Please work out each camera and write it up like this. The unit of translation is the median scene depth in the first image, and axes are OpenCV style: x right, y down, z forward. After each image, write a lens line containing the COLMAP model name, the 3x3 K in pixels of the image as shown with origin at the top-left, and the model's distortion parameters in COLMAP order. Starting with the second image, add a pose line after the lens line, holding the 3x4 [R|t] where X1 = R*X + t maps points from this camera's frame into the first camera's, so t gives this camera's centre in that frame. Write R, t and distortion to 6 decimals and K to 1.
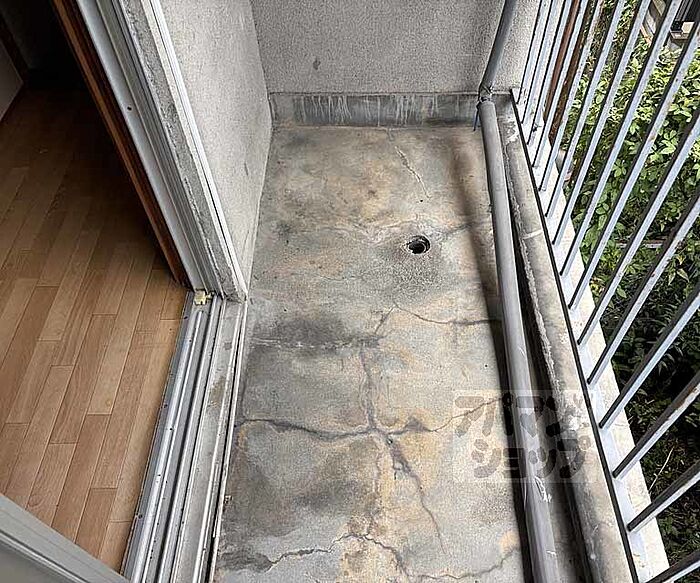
lens RADIAL K [[578.3, 0, 336.2], [0, 578.3, 292.7], [0, 0, 1]] dist [0.005559, -0.039749]
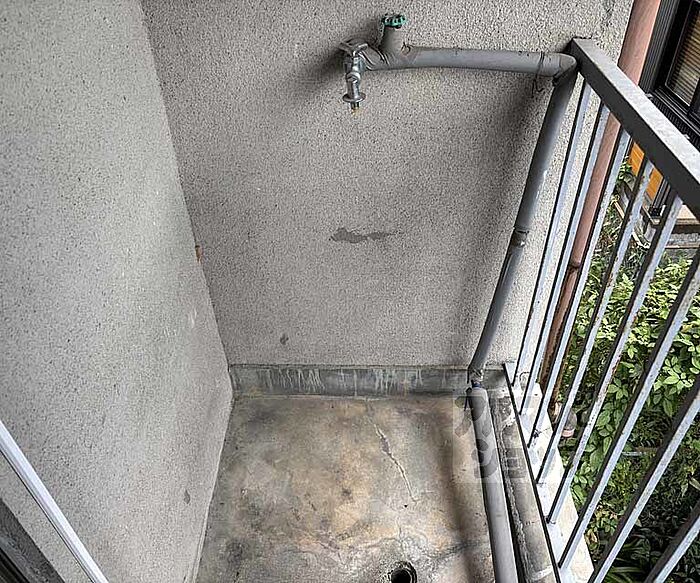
lens RADIAL K [[588.9, 0, 350.0], [0, 588.9, 291.5], [0, 0, 1]] dist [0.039559, -0.095125]
pose [[0.999164, 0.011390, 0.039253, 0.029725], [-0.001464, 0.969743, -0.244126, -0.238777], [-0.040846, 0.243864, 0.968949, 0.101886]]
